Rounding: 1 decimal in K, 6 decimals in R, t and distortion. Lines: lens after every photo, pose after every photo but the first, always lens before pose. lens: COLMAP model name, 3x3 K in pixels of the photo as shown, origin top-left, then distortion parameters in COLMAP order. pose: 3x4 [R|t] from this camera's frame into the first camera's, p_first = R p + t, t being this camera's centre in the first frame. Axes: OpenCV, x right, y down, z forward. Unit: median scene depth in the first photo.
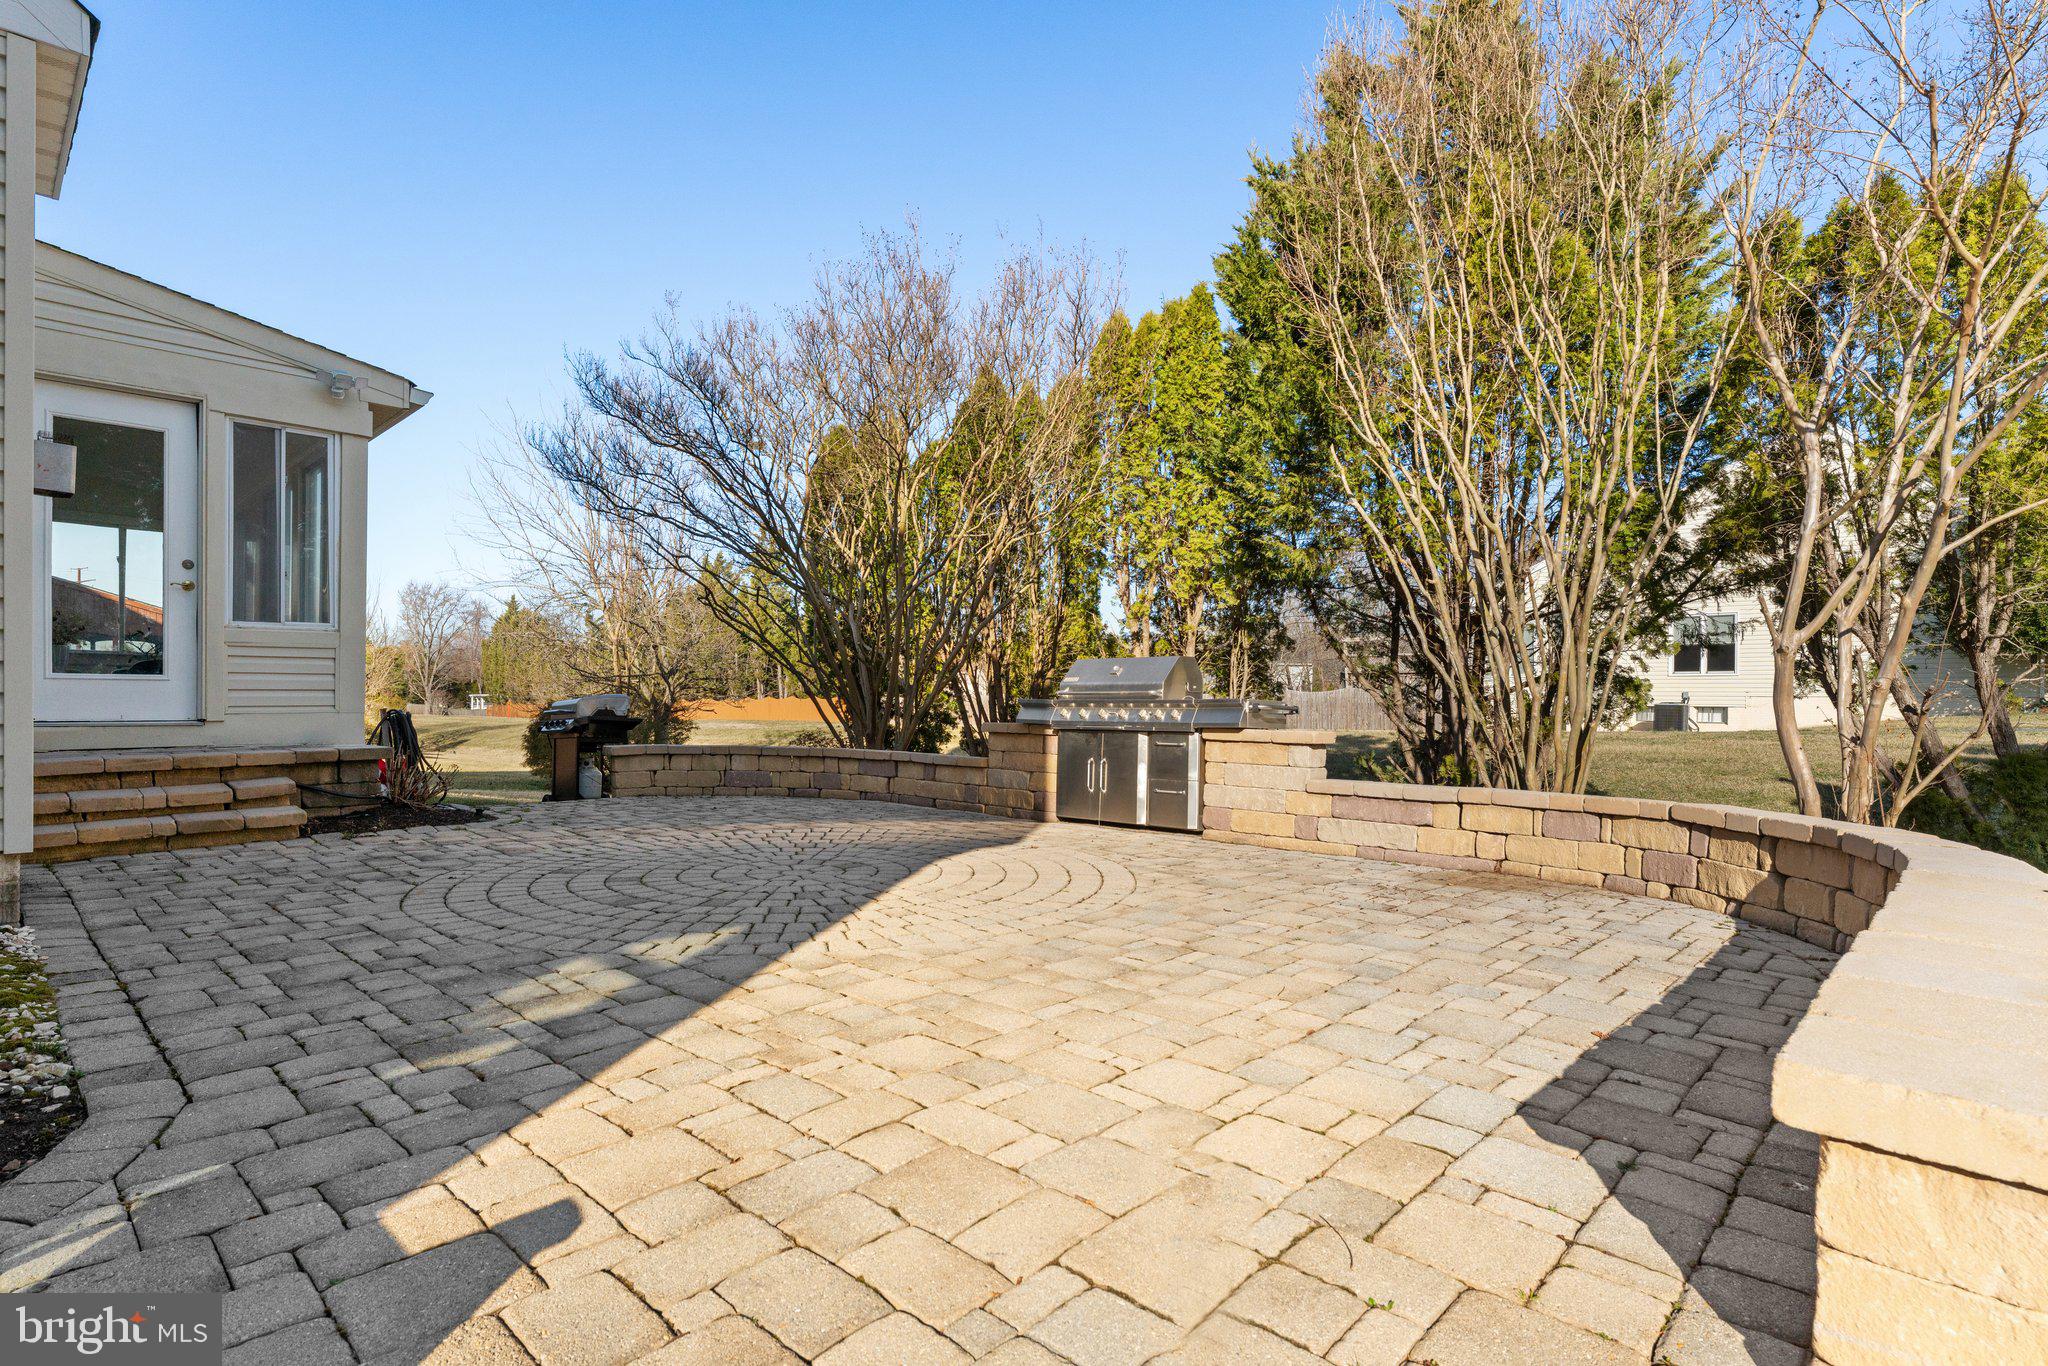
lens RADIAL K [[1022.8, 0, 1013.6], [0, 1022.8, 702.9], [0, 0, 1]] dist [0.000896, 0.001101]
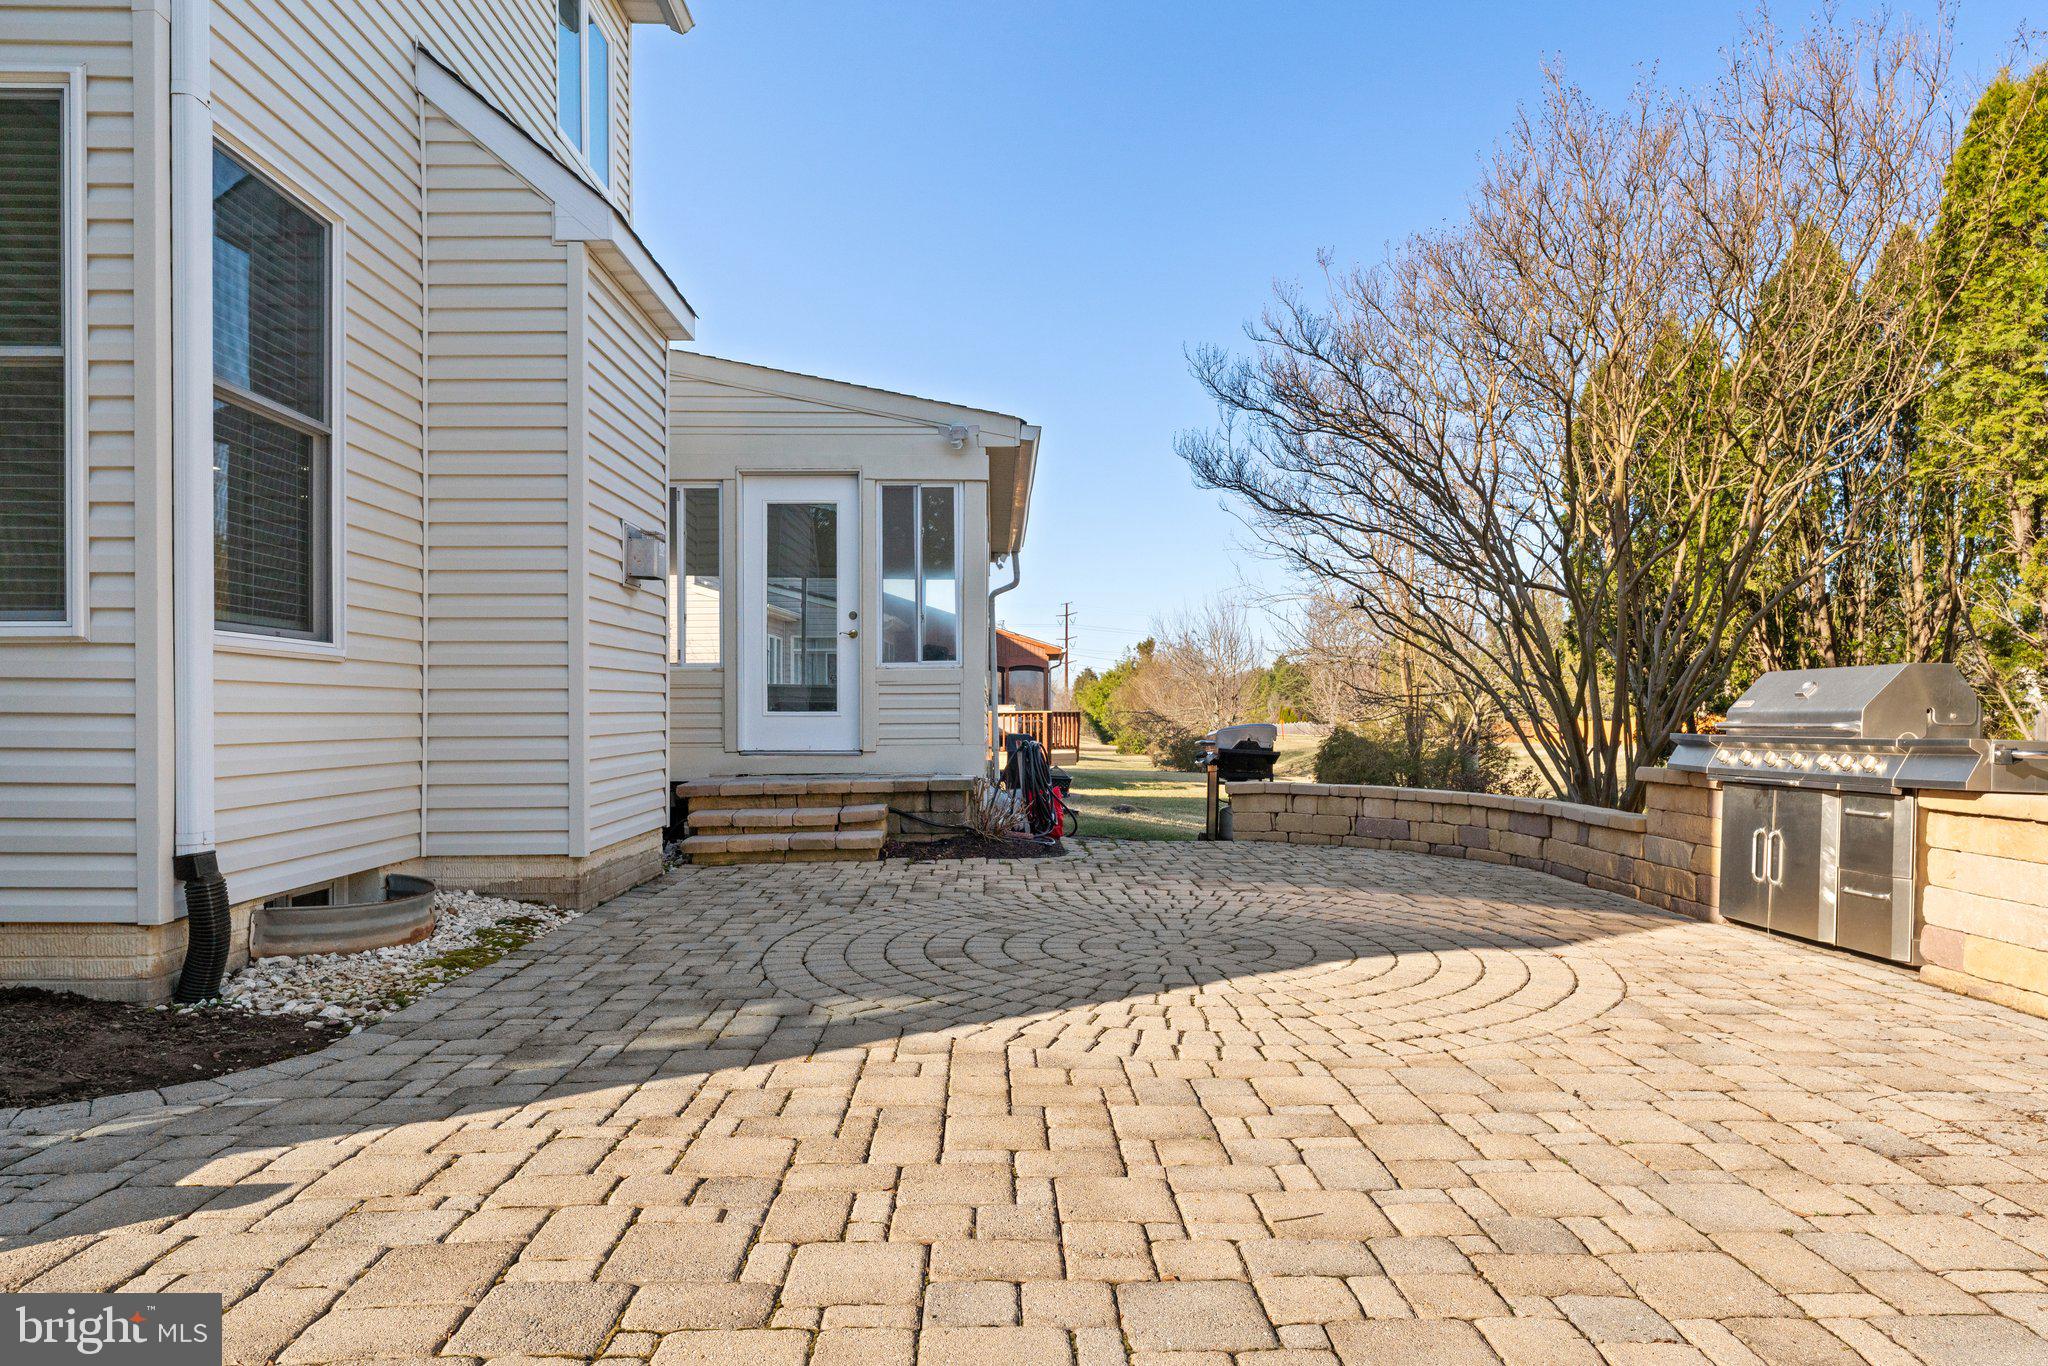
lens RADIAL K [[1229.4, 0, 1021.4], [0, 1229.4, 724.1], [0, 0, 1]] dist [0.000645, -0.000834]
pose [[0.713797, -0.001321, -0.700351, 0.383447], [0.002754, 0.999996, 0.000921, -0.017437], [0.700347, -0.002586, 0.713798, 0.183427]]
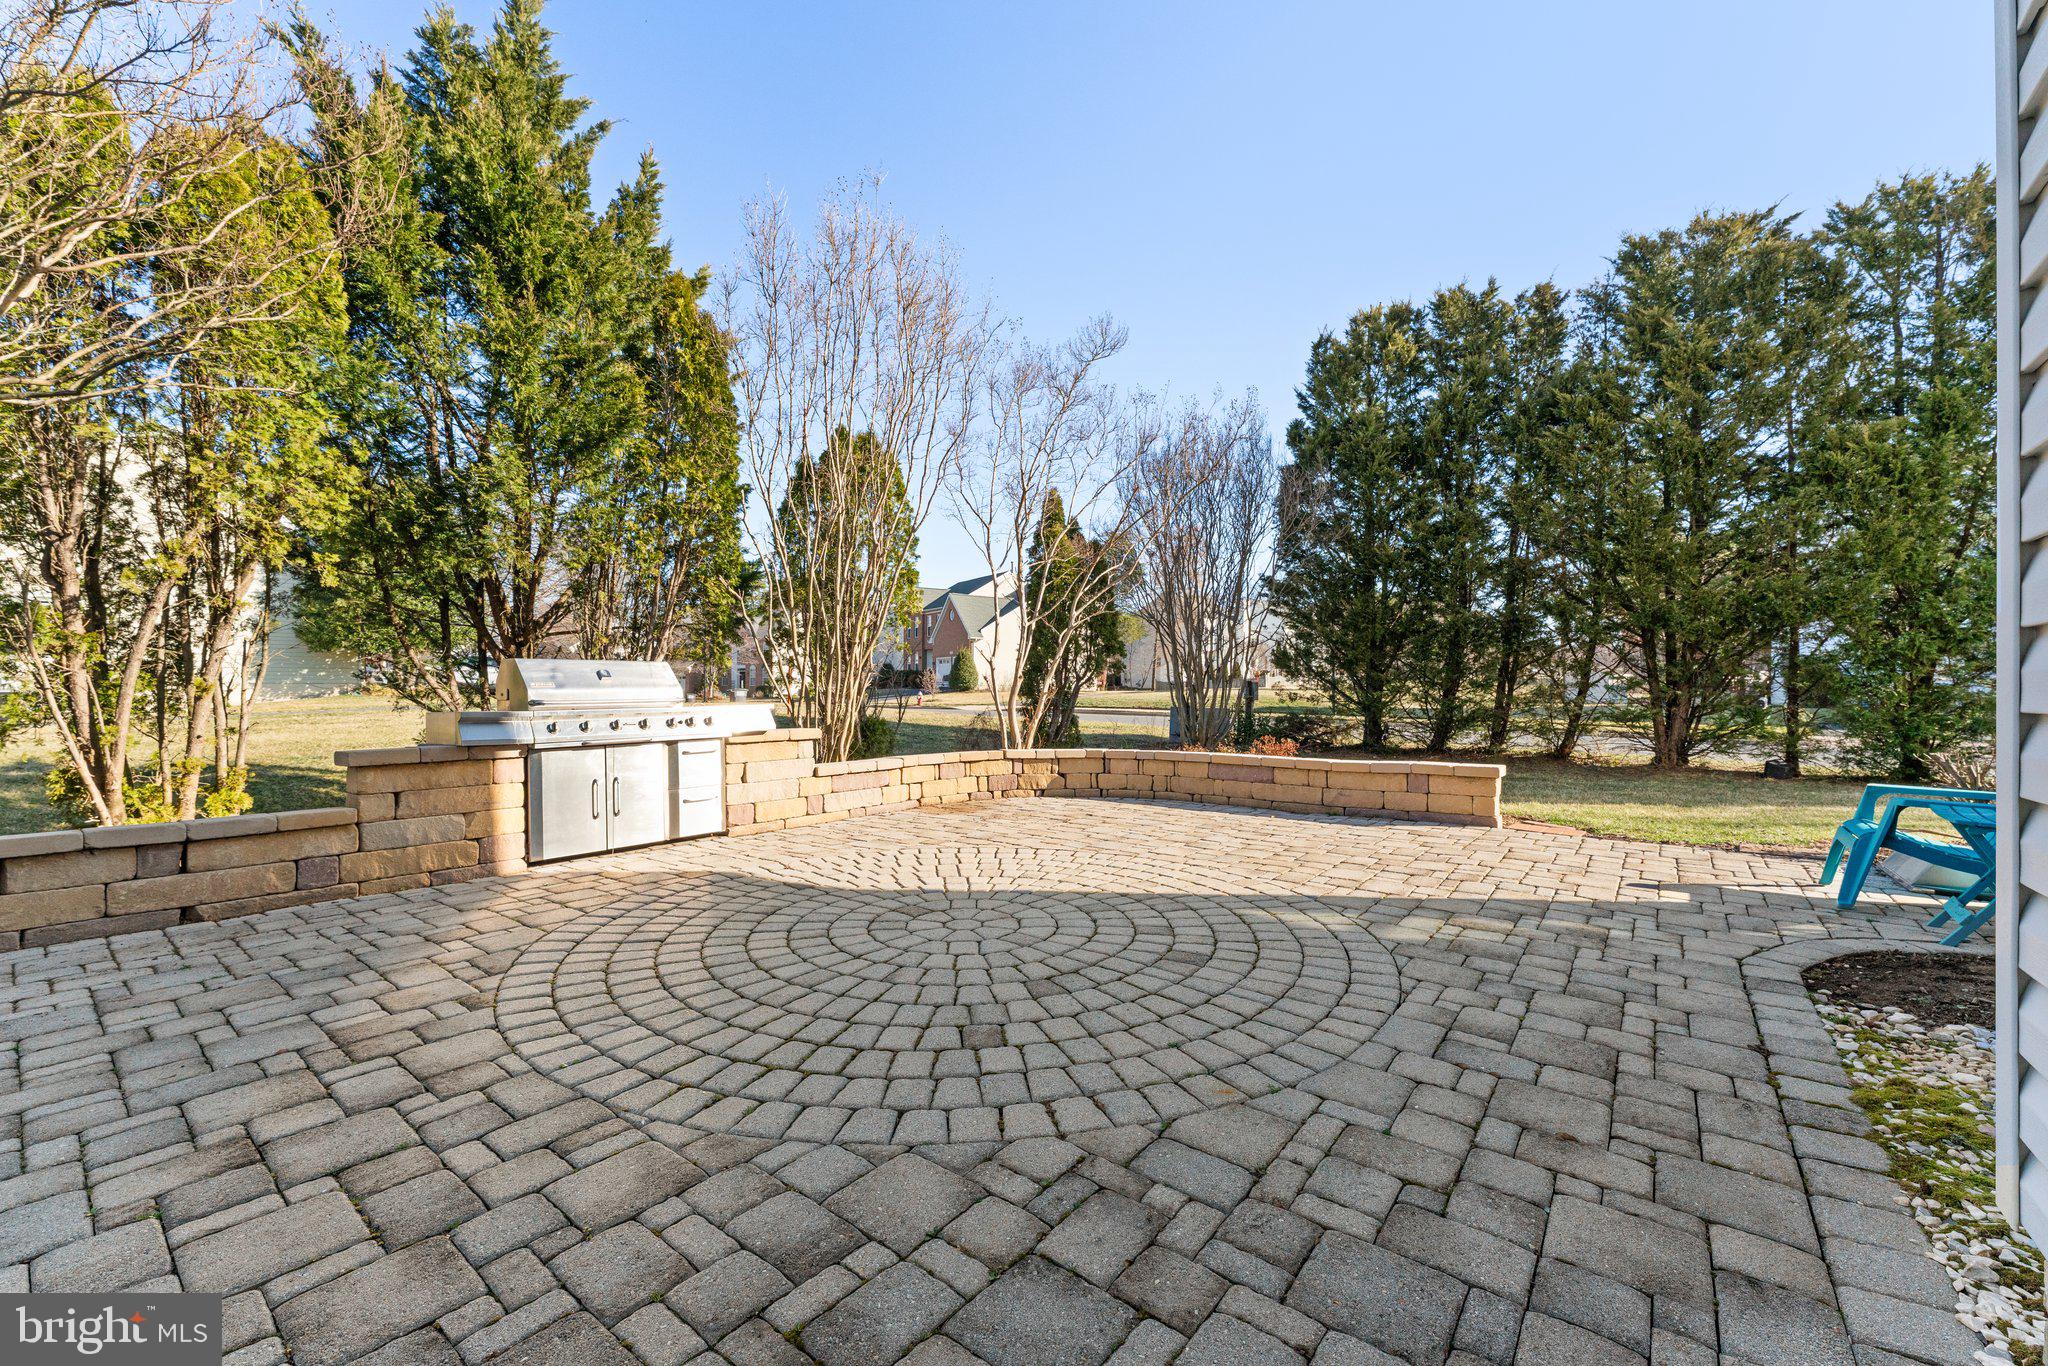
lens RADIAL K [[825.7, 0, 1024.0], [0, 825.7, 683.0], [0, 0, 1]] dist [-0.000258, 0.000191]
pose [[-0.104527, -0.001947, 0.994520, -0.849899], [-0.000064, 0.999998, 0.001951, -0.033844], [-0.994522, 0.000140, -0.104527, 0.966277]]
